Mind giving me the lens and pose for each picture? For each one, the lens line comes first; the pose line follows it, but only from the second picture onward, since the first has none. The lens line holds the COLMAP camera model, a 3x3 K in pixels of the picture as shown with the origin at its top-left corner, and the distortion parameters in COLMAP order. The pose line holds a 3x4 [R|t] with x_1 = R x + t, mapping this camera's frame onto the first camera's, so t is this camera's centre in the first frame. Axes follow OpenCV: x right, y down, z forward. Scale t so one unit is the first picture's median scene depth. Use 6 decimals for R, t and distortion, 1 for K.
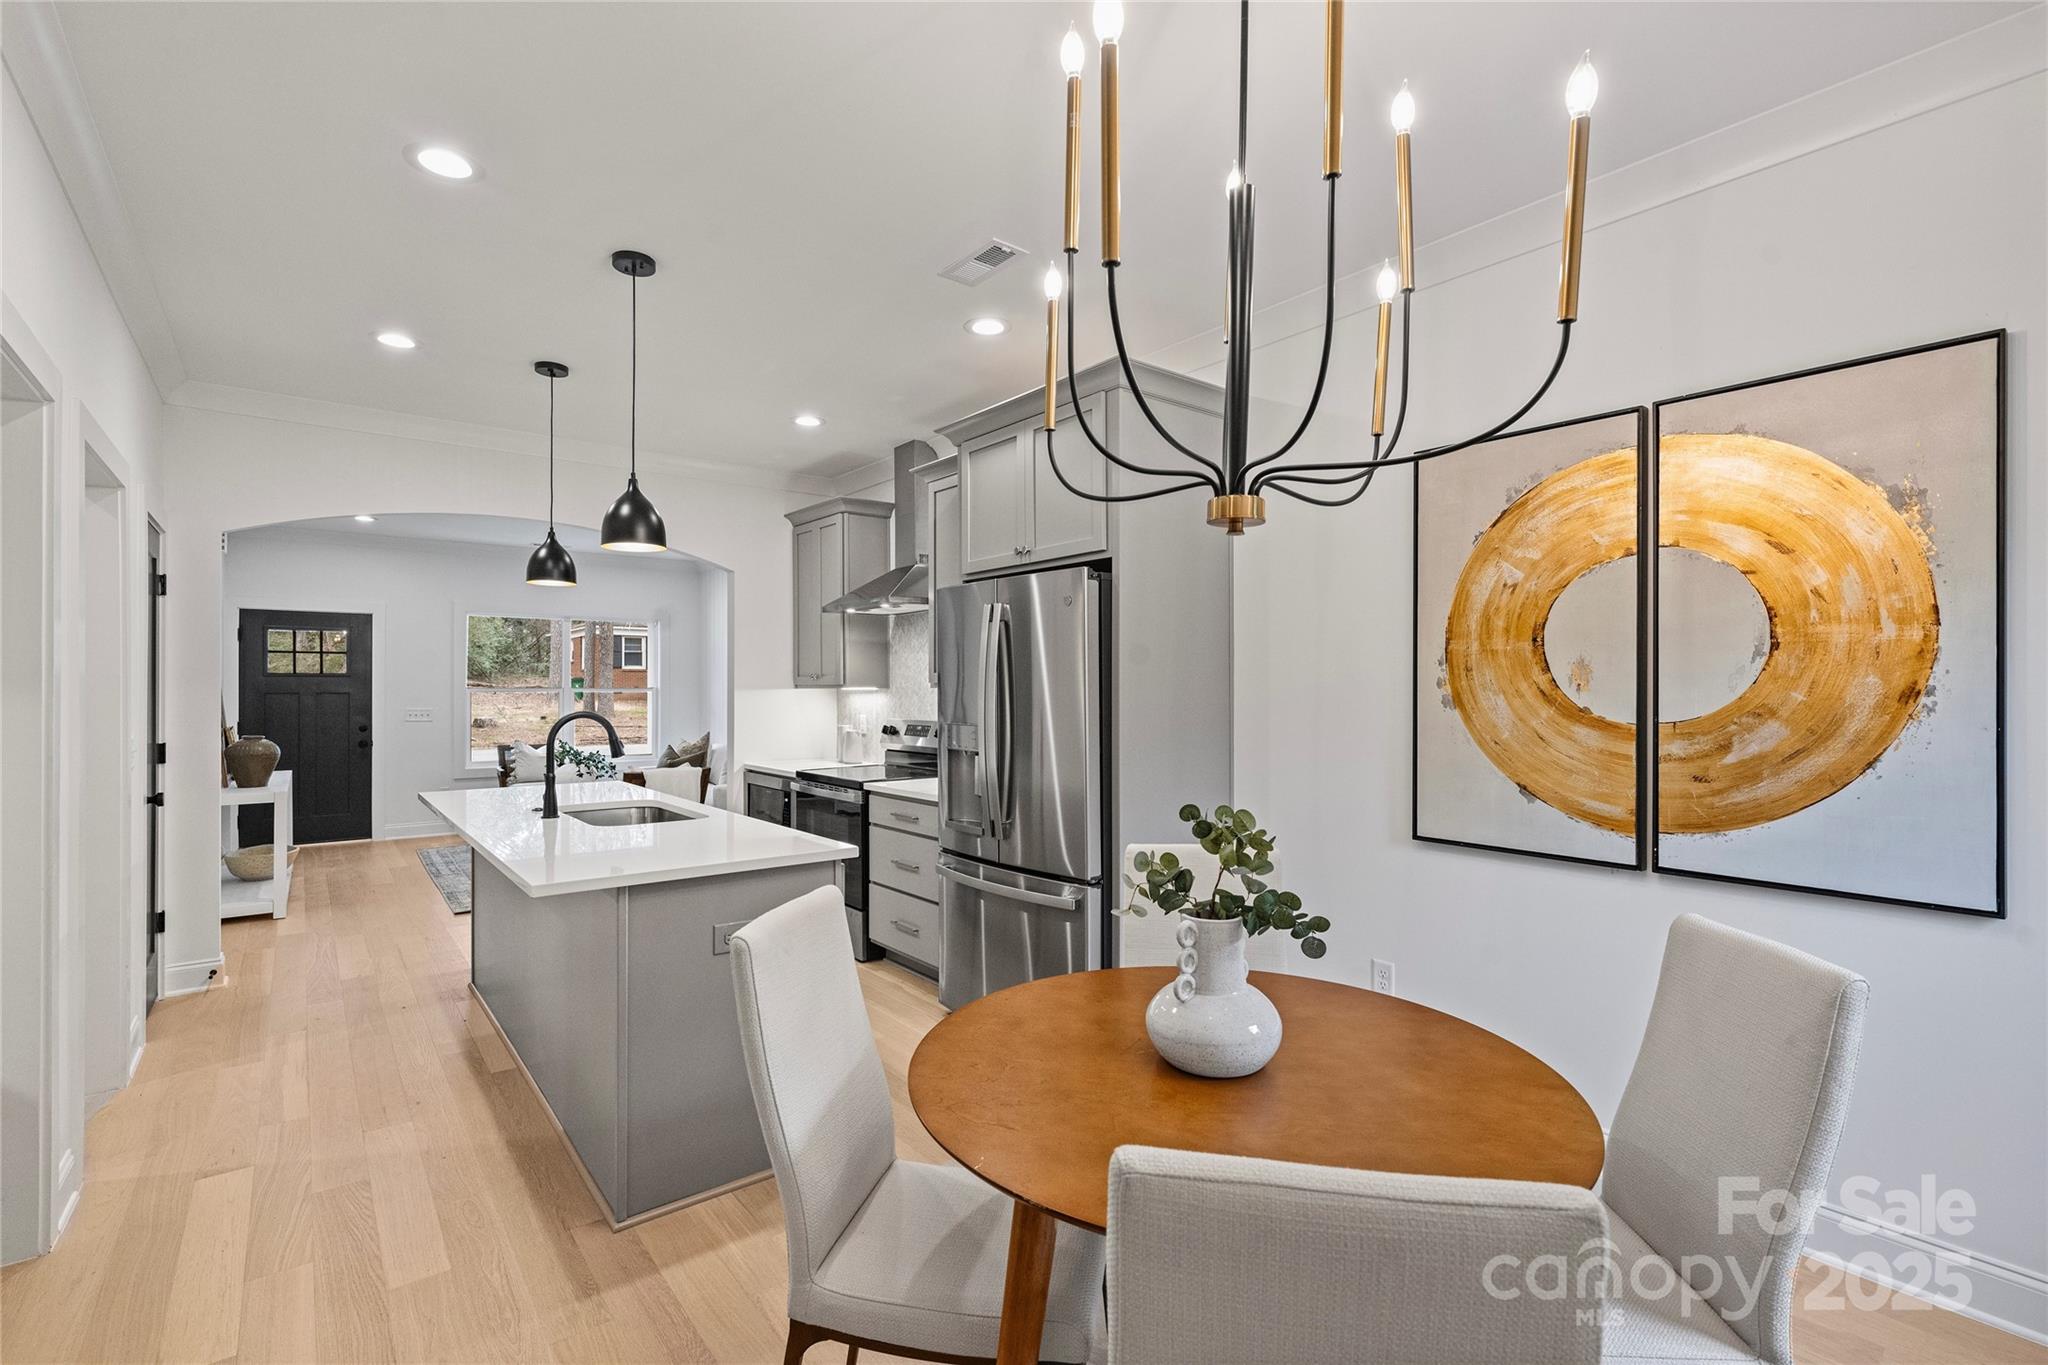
lens RADIAL K [[905.4, 0, 1020.5], [0, 905.4, 686.1], [0, 0, 1]] dist [-0.011138, -0.001160]
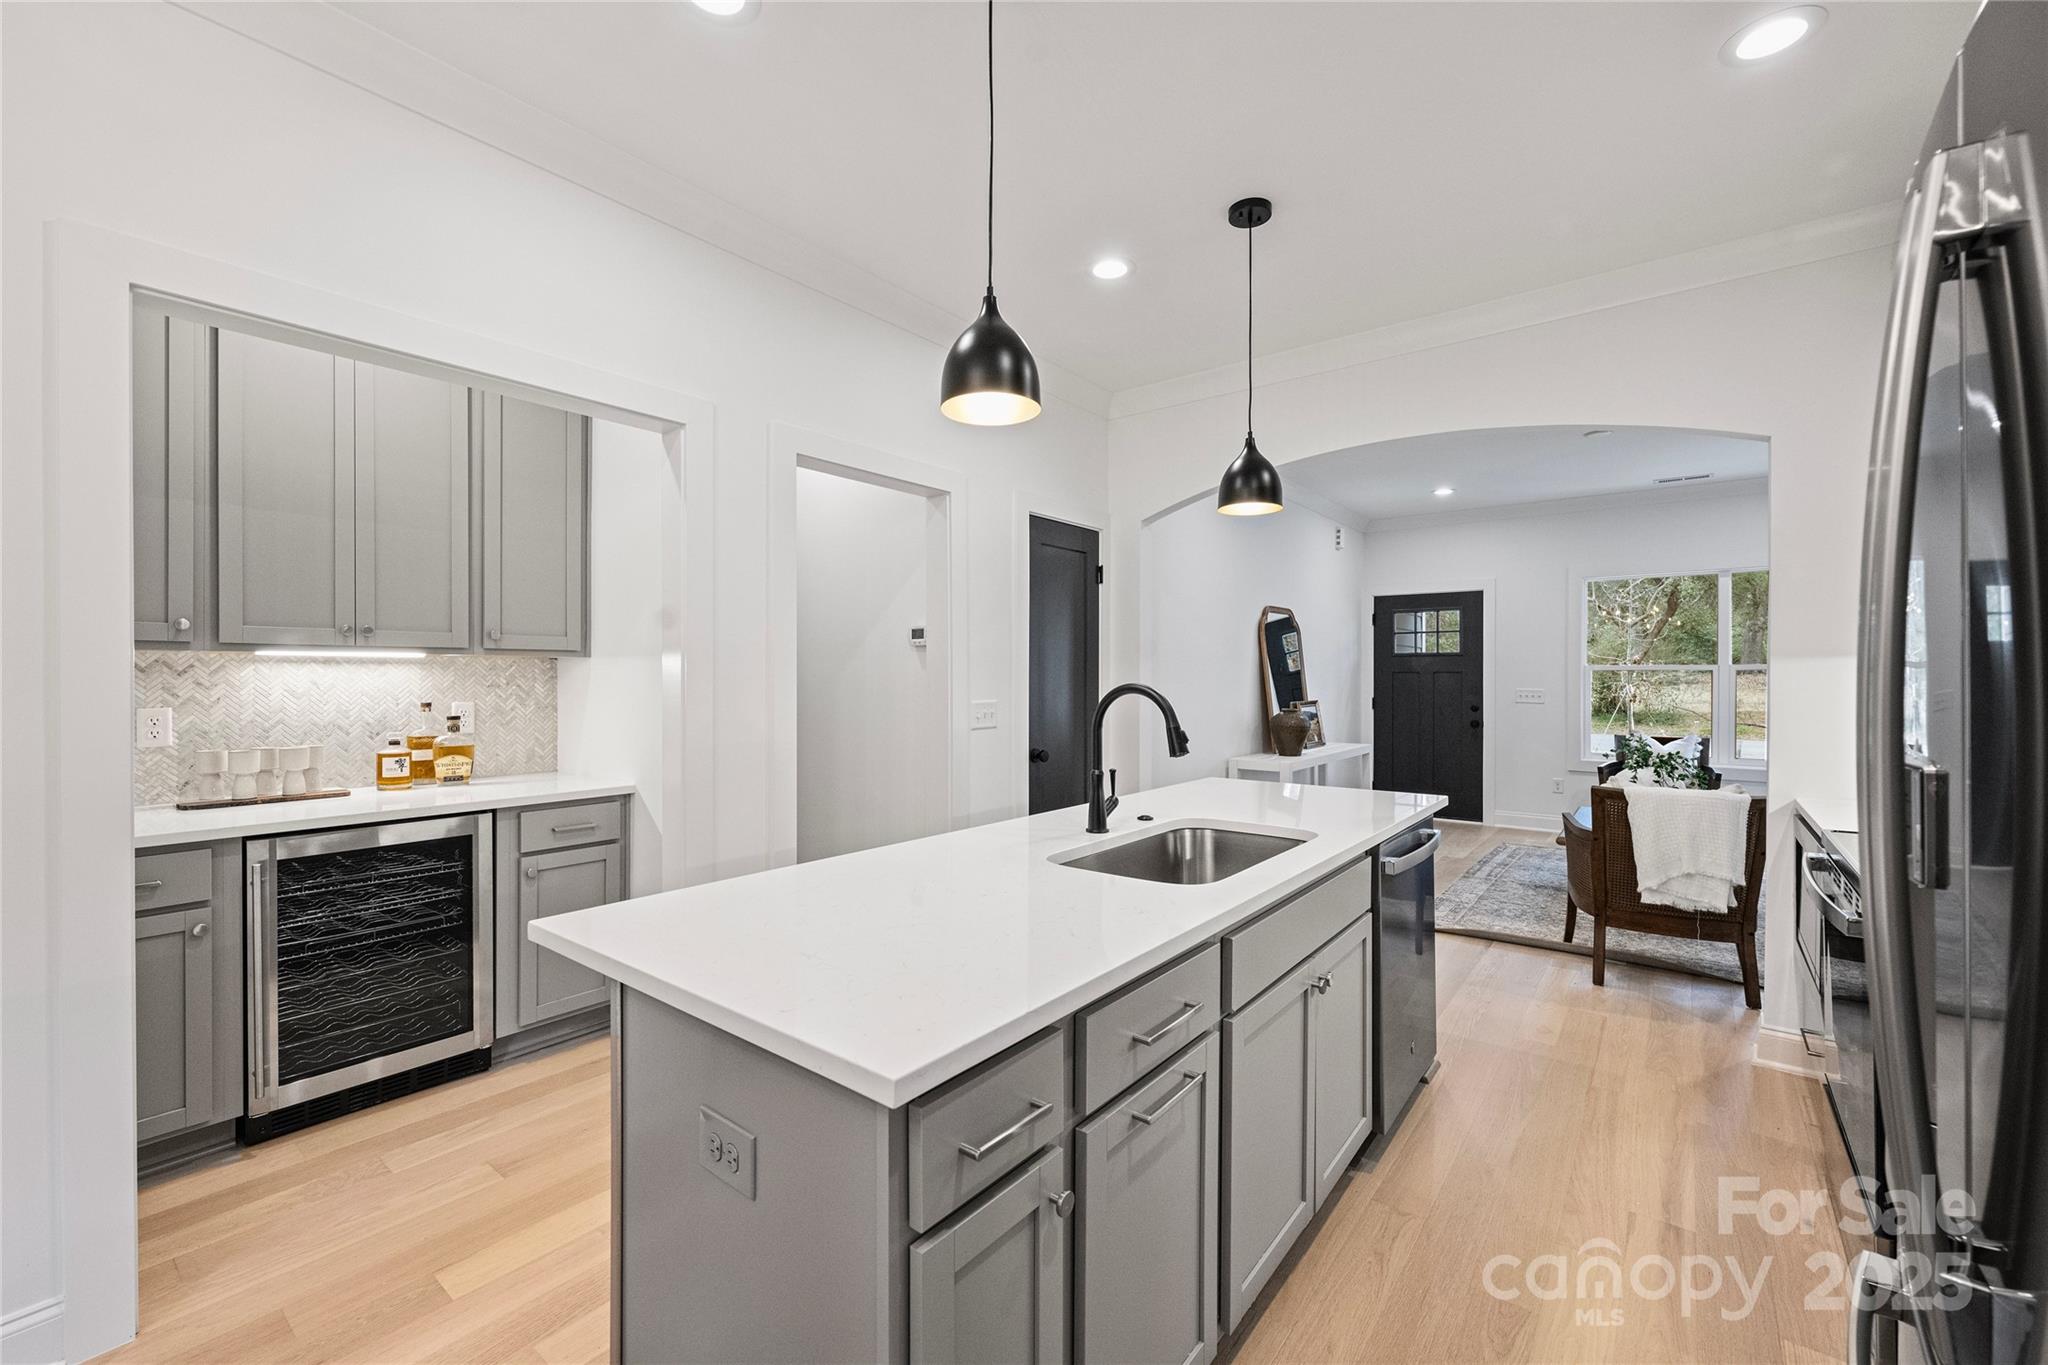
lens RADIAL K [[828.8, 0, 1022.2], [0, 828.8, 675.8], [0, 0, 1]] dist [0.001460, 0.000314]
pose [[0.220660, 0.004272, -0.975341, 0.094892], [0.000703, 0.999989, 0.004539, 0.016792], [0.975351, -0.001687, 0.220655, 0.728351]]
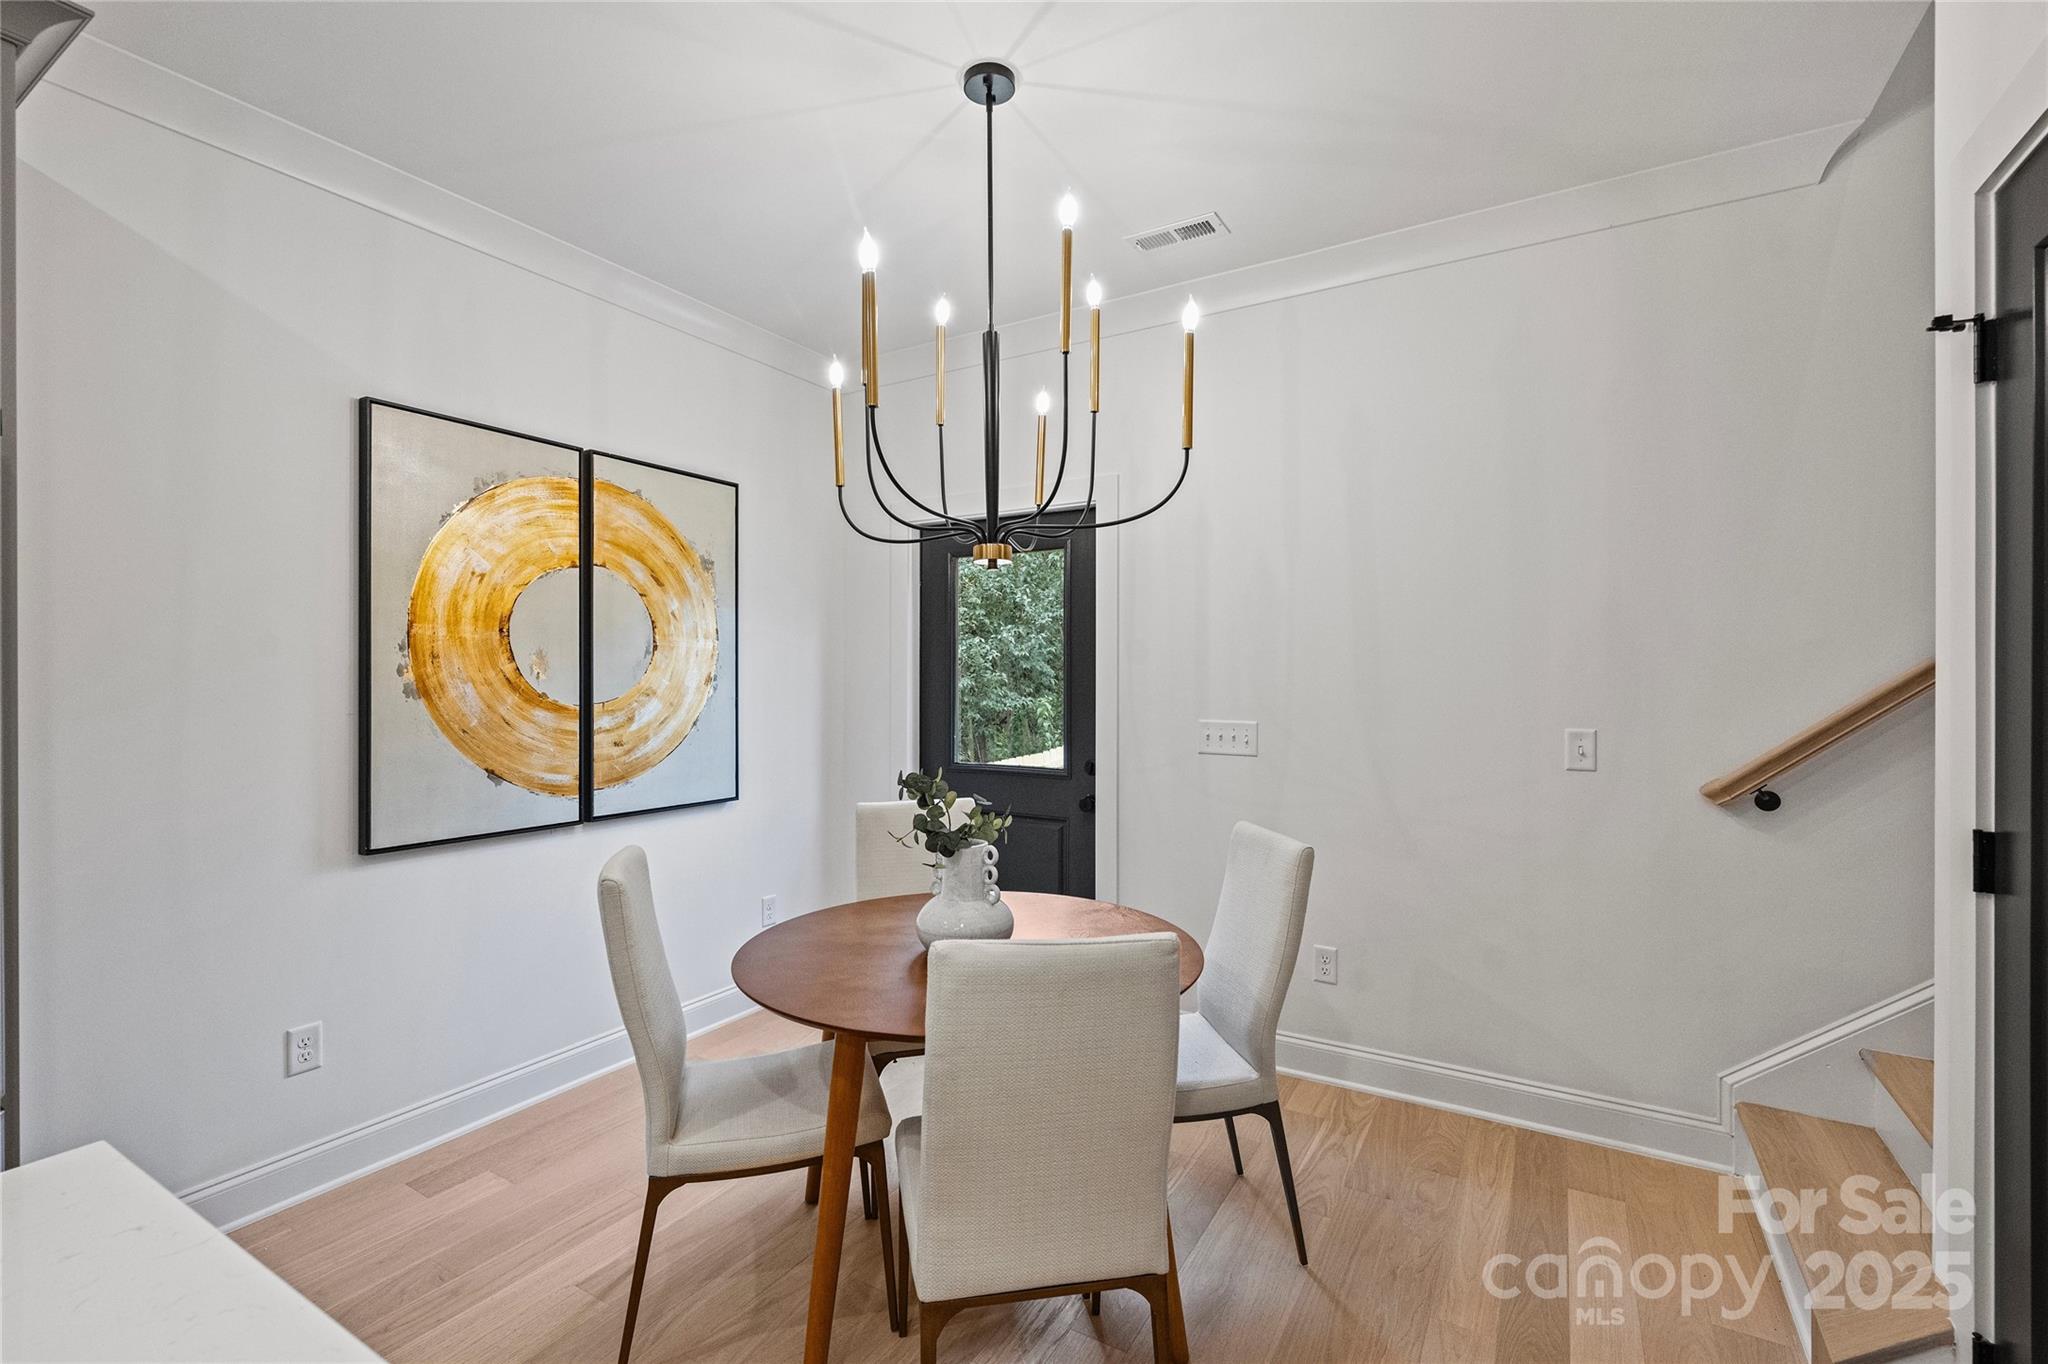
lens RADIAL K [[872.7, 0, 1016.5], [0, 872.7, 679.9], [0, 0, 1]] dist [0.002571, 0.002598]
pose [[-0.335874, -0.006383, 0.941885, -0.436027], [-0.005904, 0.999972, 0.004671, -0.001197], [-0.941888, -0.003992, -0.335902, 0.571166]]
